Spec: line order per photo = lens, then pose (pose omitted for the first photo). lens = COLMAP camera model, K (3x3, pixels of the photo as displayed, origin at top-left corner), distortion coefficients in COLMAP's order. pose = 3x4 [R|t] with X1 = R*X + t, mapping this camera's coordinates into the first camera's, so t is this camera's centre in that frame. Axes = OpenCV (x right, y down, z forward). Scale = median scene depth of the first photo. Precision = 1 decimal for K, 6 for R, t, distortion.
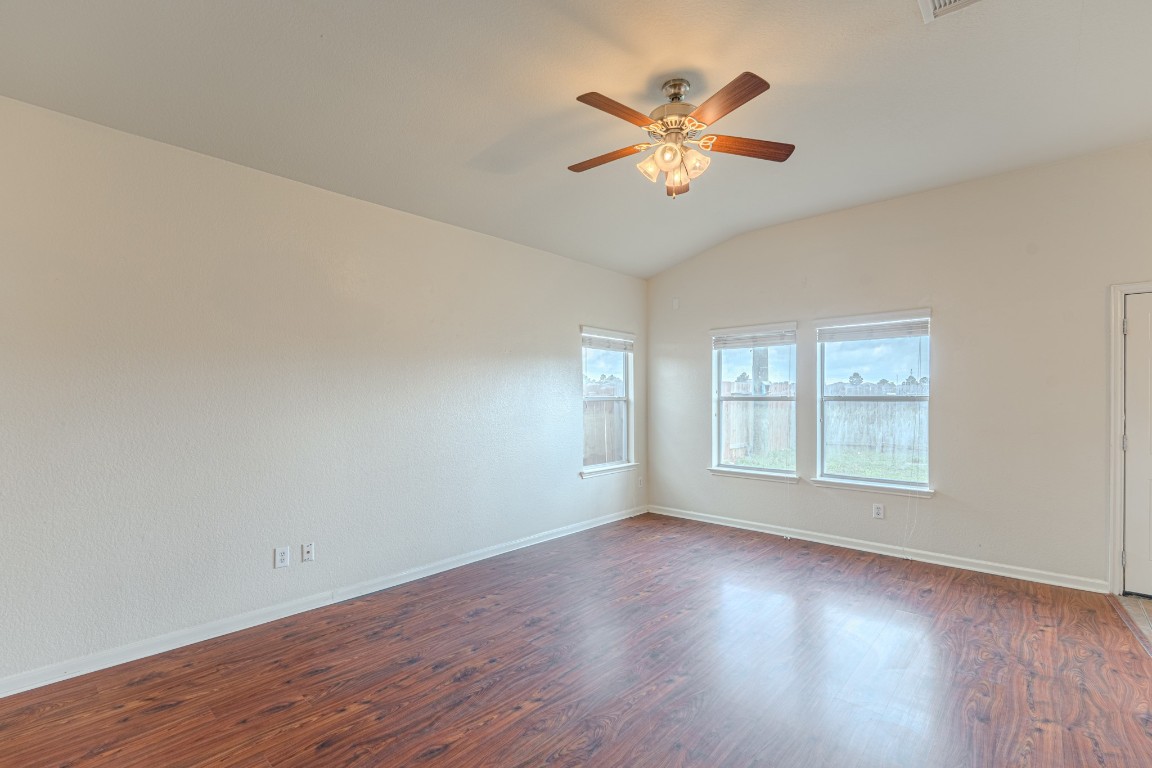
lens RADIAL K [[513.6, 0, 566.7], [0, 513.6, 396.0], [0, 0, 1]] dist [-0.002645, -0.000258]
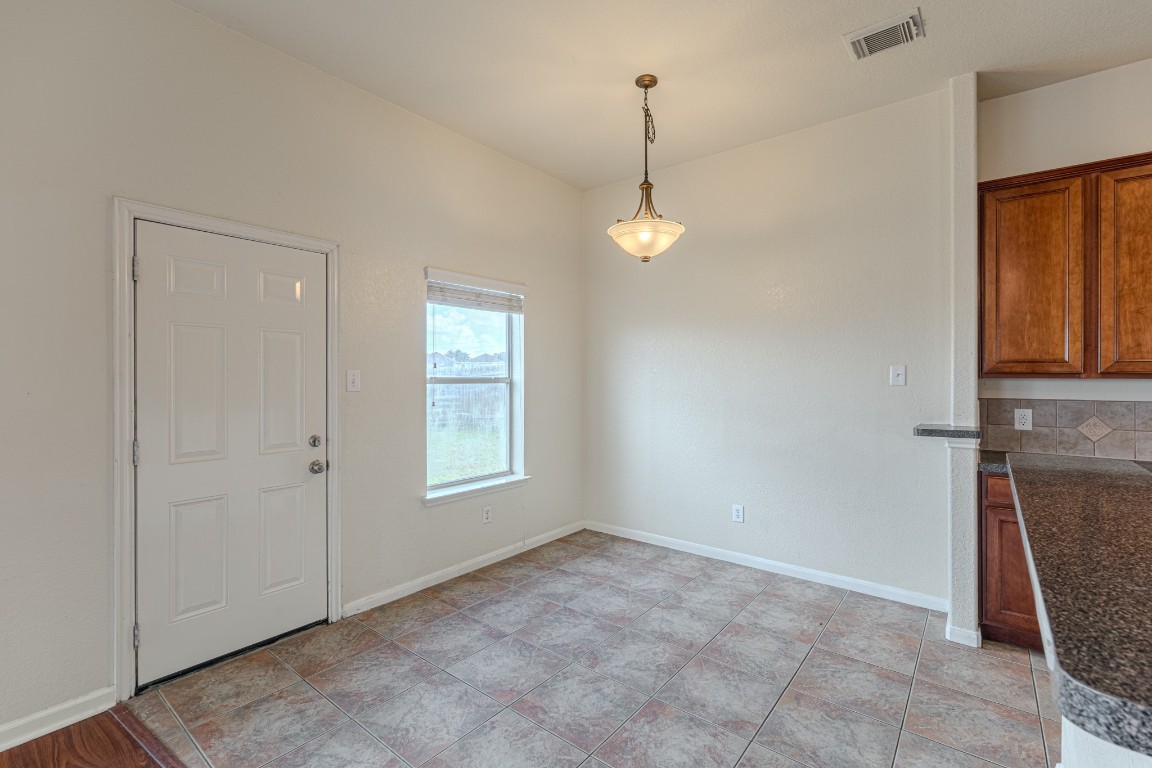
lens RADIAL K [[513.6, 0, 587.9], [0, 513.6, 377.5], [0, 0, 1]] dist [-0.002645, -0.000258]
pose [[-0.095064, -0.002074, 0.995469, 0.329363], [-0.001200, 0.999997, 0.001969, -0.002343], [-0.995470, -0.001007, -0.095066, 0.407437]]
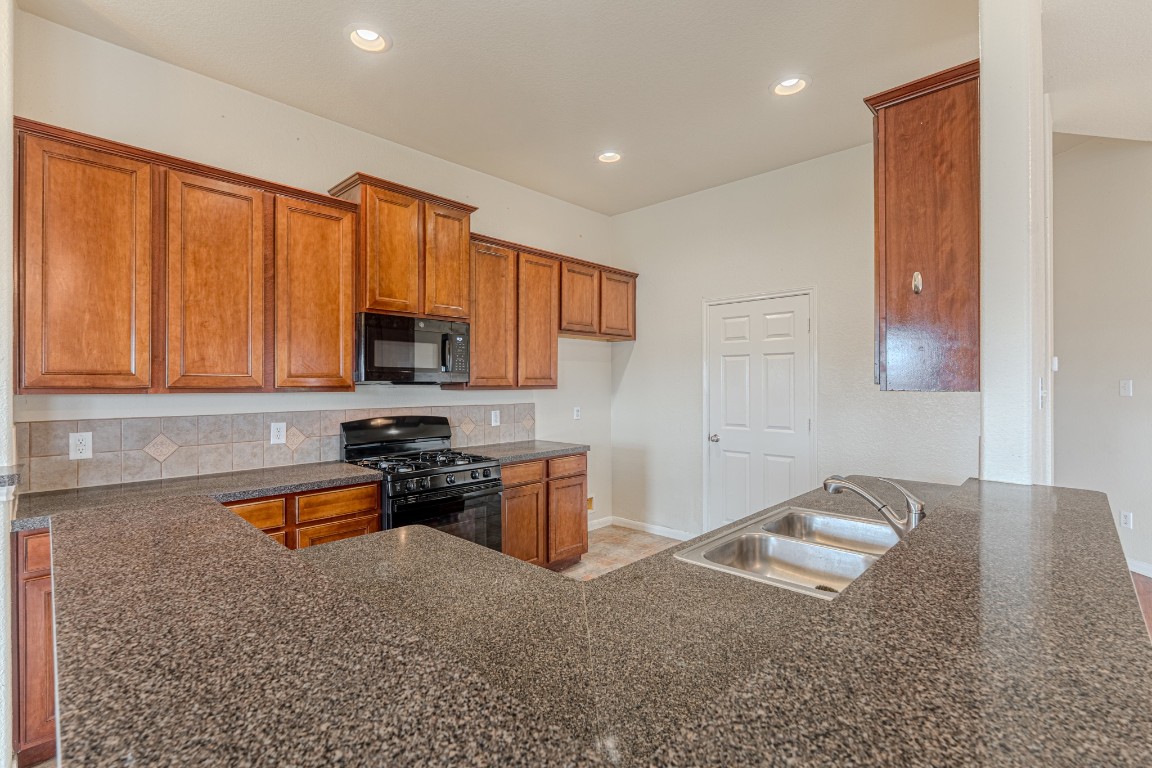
lens RADIAL K [[513.6, 0, 551.6], [0, 513.6, 381.7], [0, 0, 1]] dist [-0.002645, -0.000258]
pose [[-0.999453, 0.001521, 0.033041, 0.442573], [0.001338, 0.999984, -0.005559, -0.009924], [-0.033049, -0.005512, -0.999439, 0.285985]]
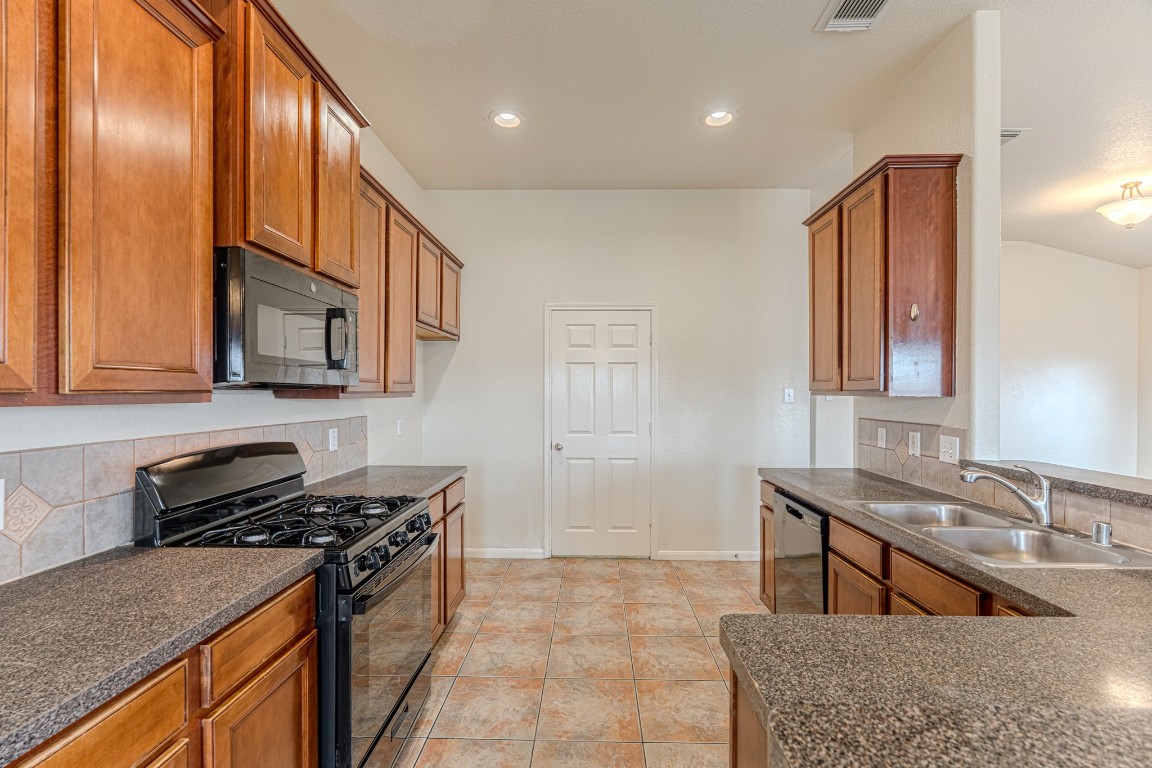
lens RADIAL K [[513.6, 0, 579.7], [0, 513.6, 390.7], [0, 0, 1]] dist [-0.002645, -0.000258]
pose [[-0.747288, -0.004124, -0.664488, 0.776357], [-0.002927, 0.999991, -0.002915, -0.007826], [0.664494, -0.000233, -0.747293, 0.027157]]
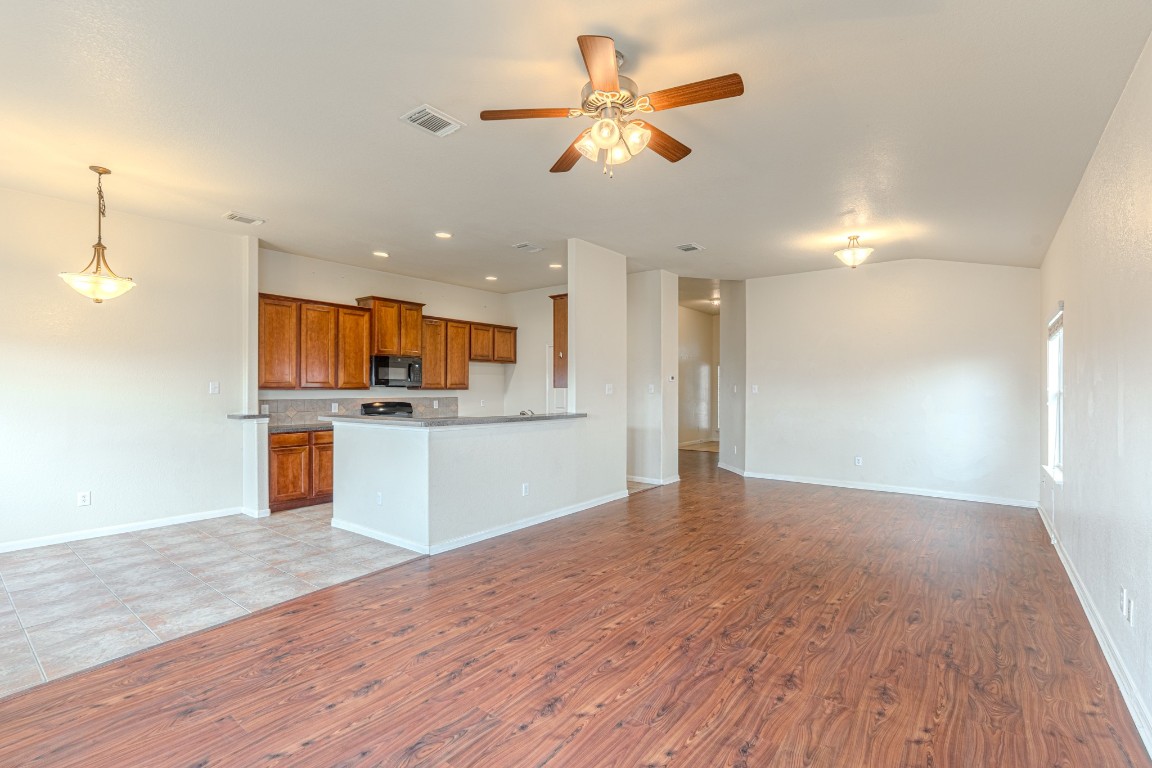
lens RADIAL K [[513.6, 0, 577.9], [0, 513.6, 385.9], [0, 0, 1]] dist [-0.002645, -0.000258]
pose [[-0.996028, 0.001124, -0.089037, 0.229217], [0.002034, 0.999947, -0.010128, 0.004905], [0.089021, -0.010269, -0.995977, 1.247406]]
